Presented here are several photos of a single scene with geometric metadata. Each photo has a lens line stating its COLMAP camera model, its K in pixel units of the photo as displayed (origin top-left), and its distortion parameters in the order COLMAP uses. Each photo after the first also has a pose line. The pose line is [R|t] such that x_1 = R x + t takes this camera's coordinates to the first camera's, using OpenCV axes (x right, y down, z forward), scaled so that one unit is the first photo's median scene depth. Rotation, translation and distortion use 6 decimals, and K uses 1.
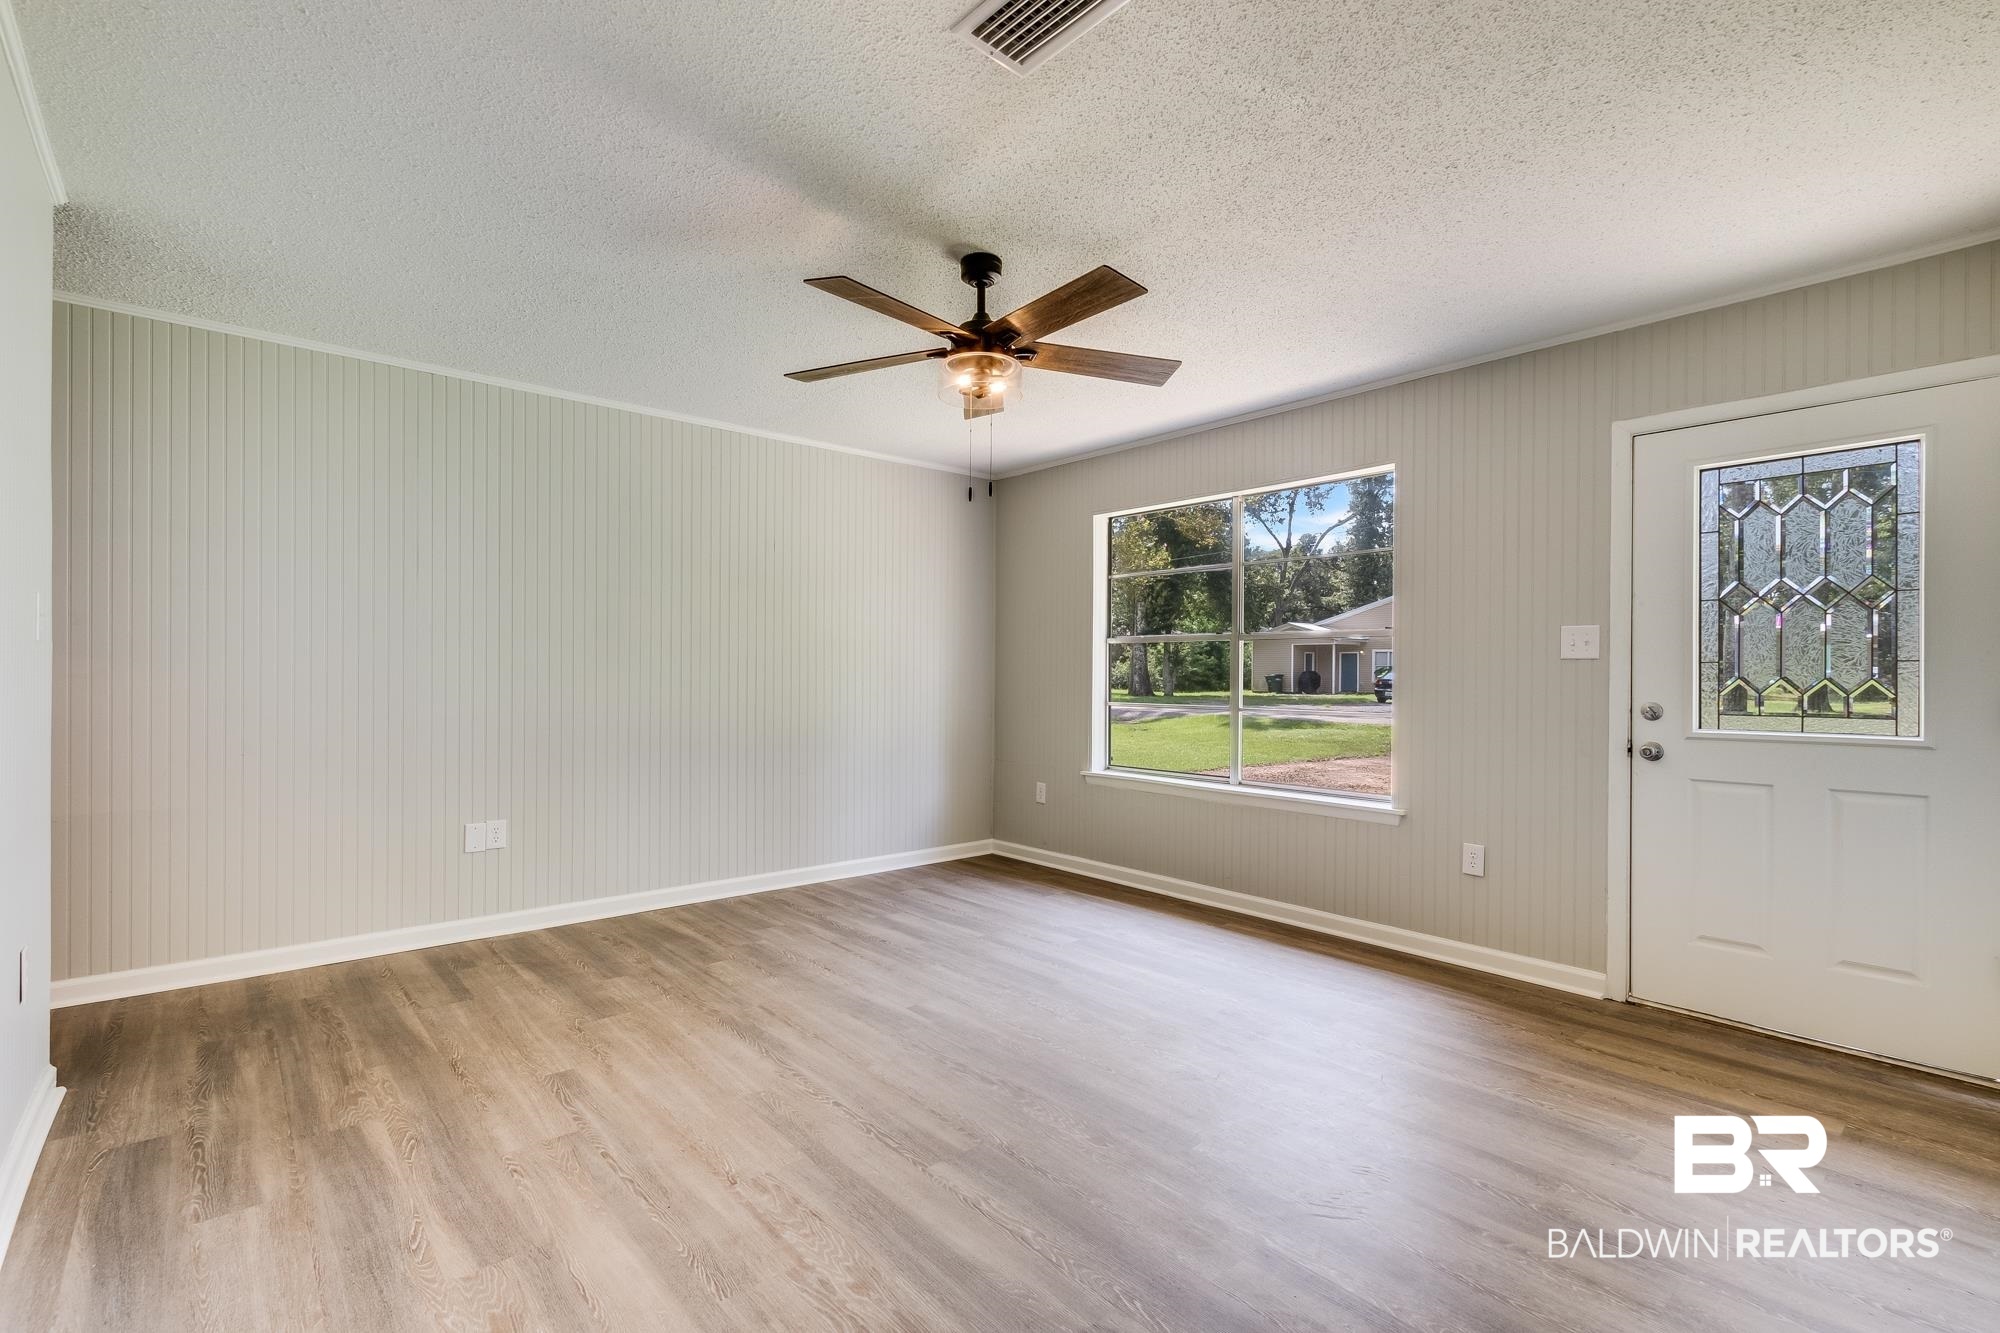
lens RADIAL K [[910.3, 0, 1008.4], [0, 910.3, 641.8], [0, 0, 1]] dist [0.002212, -0.000233]
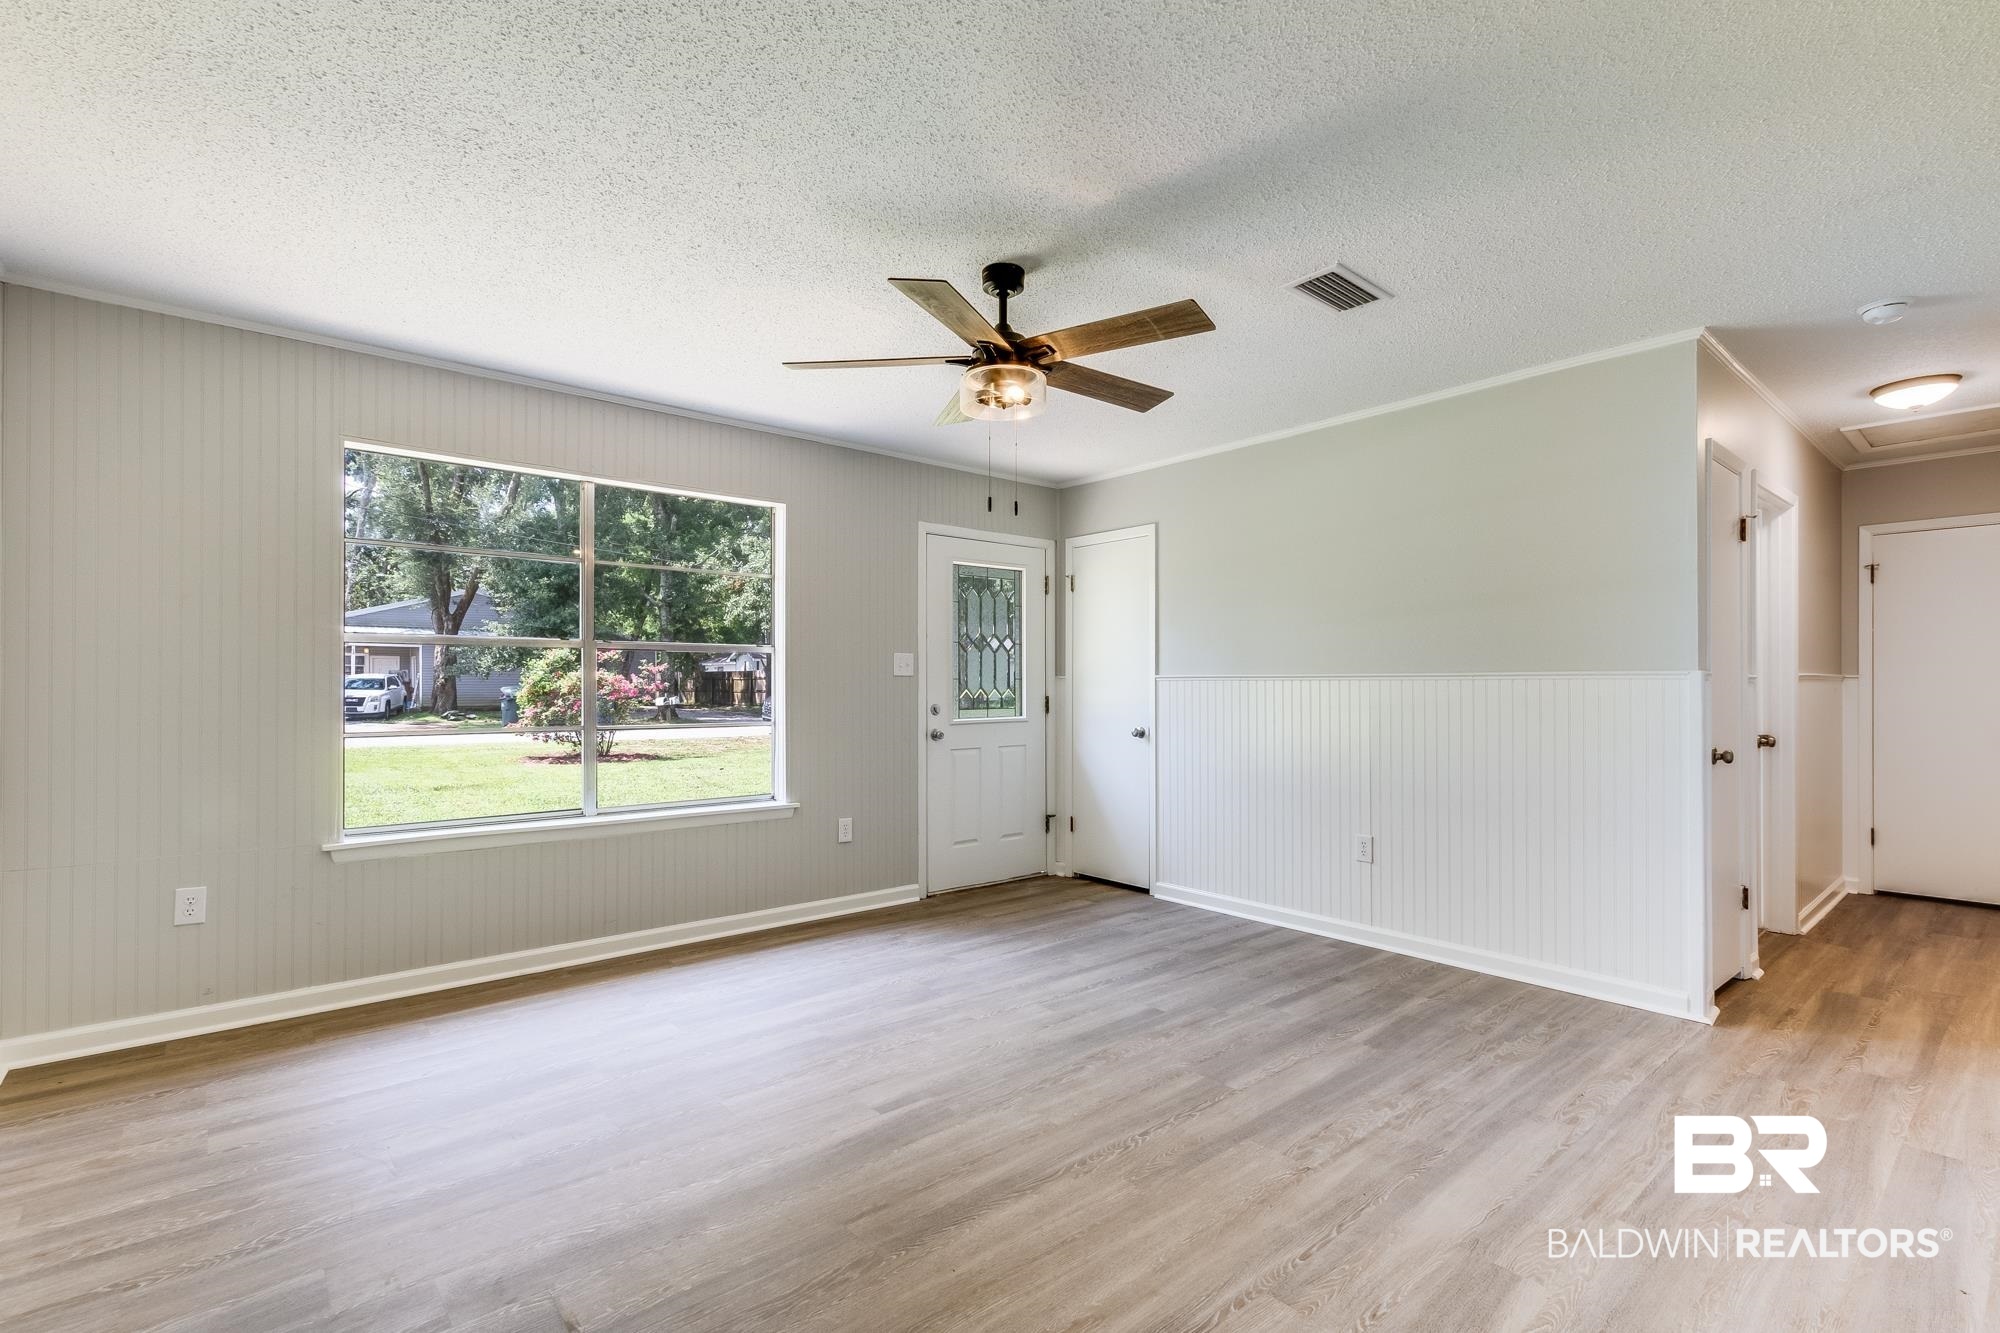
lens RADIAL K [[912.7, 0, 1001.8], [0, 912.7, 655.1], [0, 0, 1]] dist [0.001191, 0.000305]
pose [[0.010110, 0.024115, 0.999658, -0.988131], [-0.034702, 0.999115, -0.023751, 0.017359], [-0.999347, -0.034450, 0.010938, 0.967281]]
